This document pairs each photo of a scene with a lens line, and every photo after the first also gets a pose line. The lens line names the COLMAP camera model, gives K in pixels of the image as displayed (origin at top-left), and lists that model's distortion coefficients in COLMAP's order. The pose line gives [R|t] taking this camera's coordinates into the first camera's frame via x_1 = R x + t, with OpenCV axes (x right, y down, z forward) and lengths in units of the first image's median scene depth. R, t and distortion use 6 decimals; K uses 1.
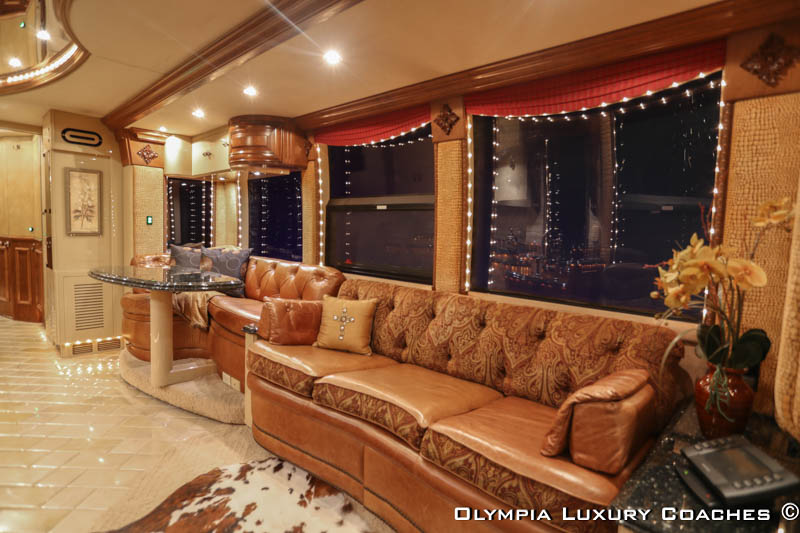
lens RADIAL K [[420.3, 0, 399.7], [0, 420.3, 264.3], [0, 0, 1]] dist [-0.057854, 0.027888]
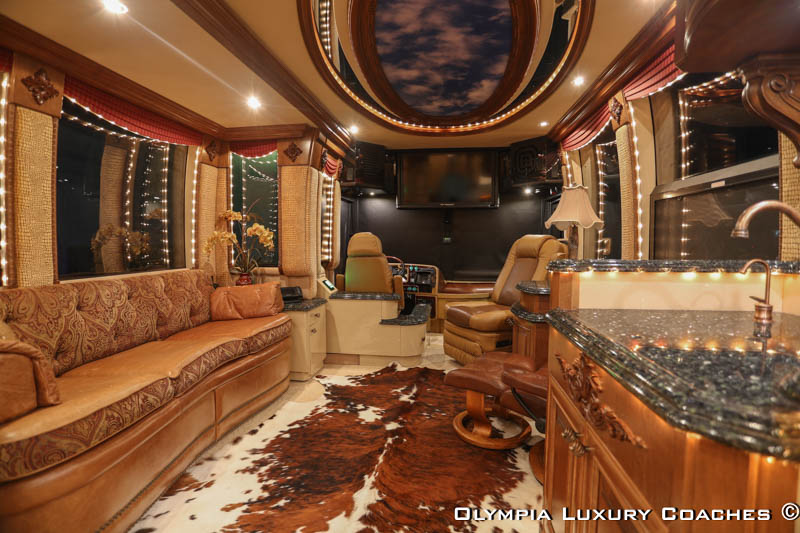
lens RADIAL K [[392.7, 0, 401.4], [0, 392.7, 263.8], [0, 0, 1]] dist [-0.070193, 0.029706]
pose [[-0.583221, -0.084645, 0.807891, -0.640949], [0.040298, 0.990317, 0.132849, -0.036602], [-0.811313, 0.110036, -0.574163, 0.569244]]
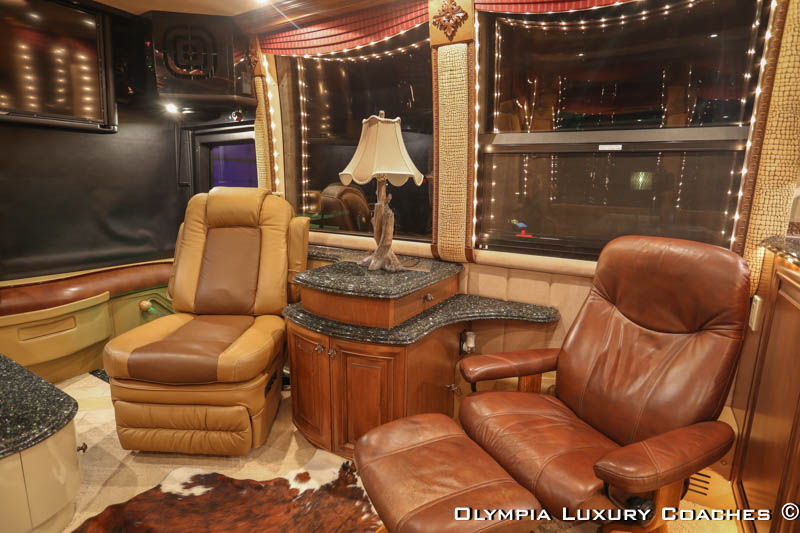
lens RADIAL K [[420.3, 0, 397.3], [0, 420.3, 262.2], [0, 0, 1]] dist [-0.057854, 0.027888]
pose [[-0.976653, -0.014017, -0.214365, -0.118608], [-0.069286, 0.965096, 0.252566, -0.031543], [0.203342, 0.261522, -0.943535, 0.393734]]
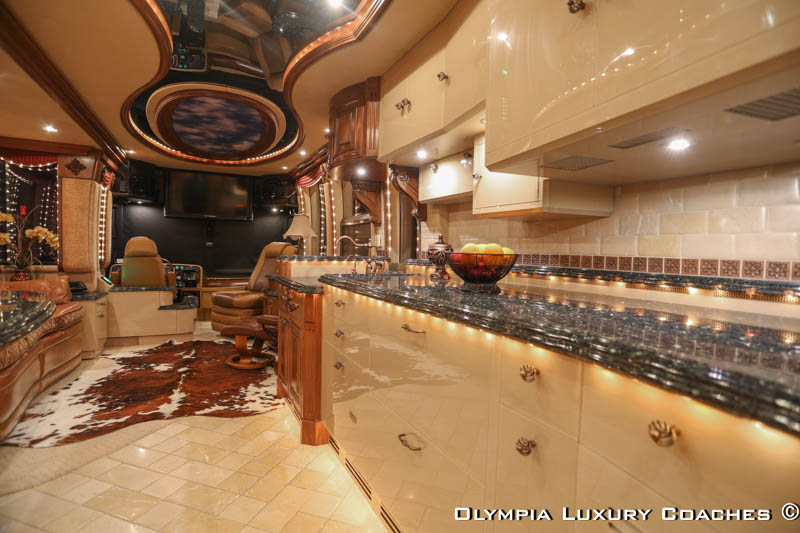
lens RADIAL K [[392.7, 0, 402.7], [0, 392.7, 264.4], [0, 0, 1]] dist [-0.070193, 0.029706]
pose [[-0.943701, -0.072686, 0.322716, -0.936990], [-0.033854, 0.991660, 0.124355, -0.078180], [-0.329063, 0.106429, -0.938291, 0.927747]]
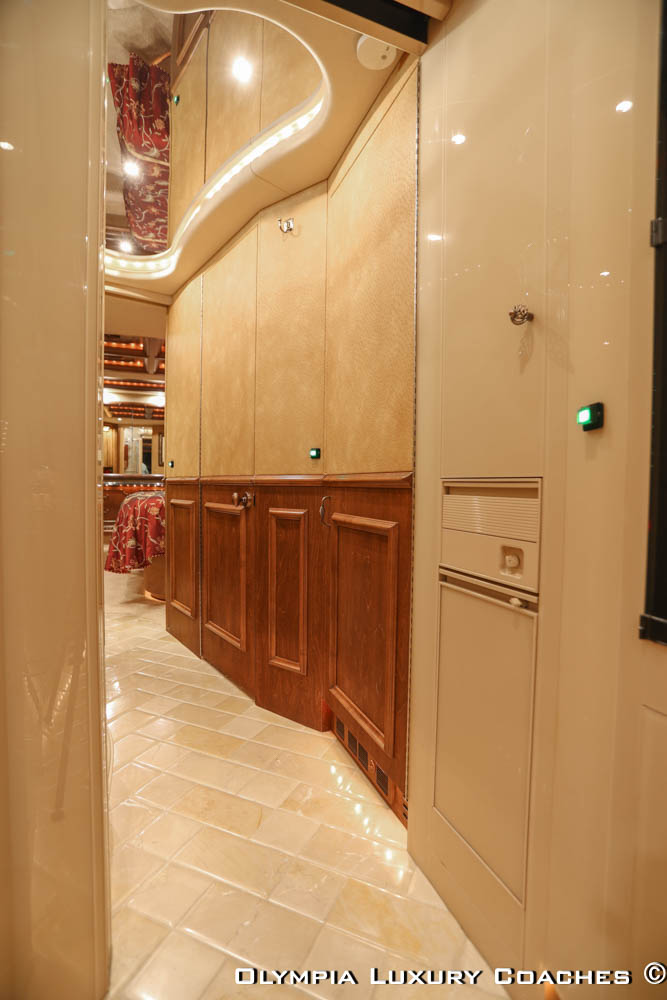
lens RADIAL K [[490.9, 0, 333.2], [0, 490.9, 502.9], [0, 0, 1]] dist [-0.070193, 0.029706]
pose [[0.898542, -0.013272, -0.438687, -0.954442], [-0.011618, 0.998473, -0.054005, -0.031246], [0.438734, 0.053623, 0.897016, 0.867473]]
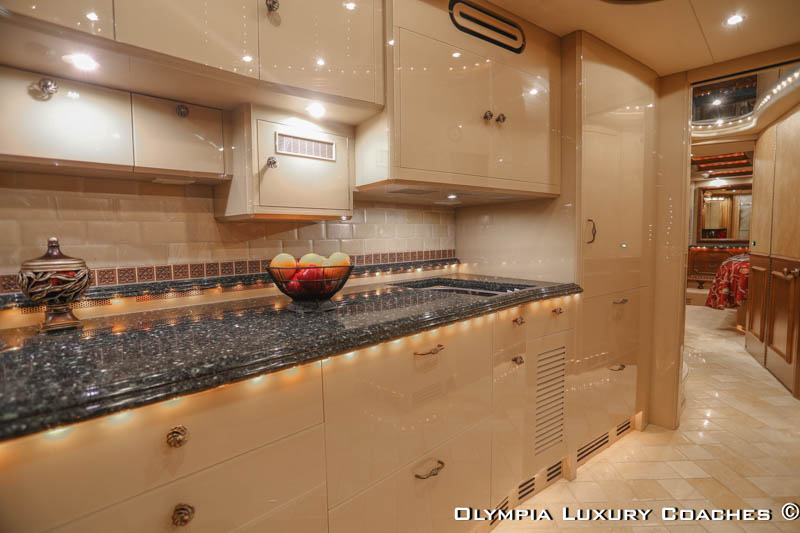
lens RADIAL K [[392.7, 0, 402.1], [0, 392.7, 263.7], [0, 0, 1]] dist [-0.070193, 0.029706]
pose [[-0.034572, 0.033355, -0.998845, -0.510009], [-0.067625, 0.997074, 0.035637, -0.058374], [0.997112, 0.068779, -0.032215, 0.578992]]
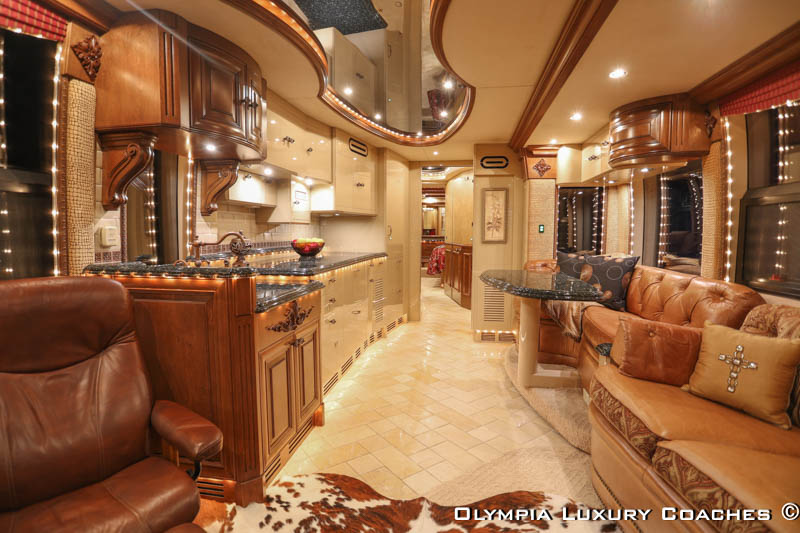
lens RADIAL K [[392.7, 0, 401.8], [0, 392.7, 265.8], [0, 0, 1]] dist [-0.070193, 0.029706]
pose [[0.554196, 0.036815, -0.831572, 0.044473], [-0.049079, 0.998729, 0.011507, -0.003588], [0.830938, 0.034436, 0.555298, 0.142400]]
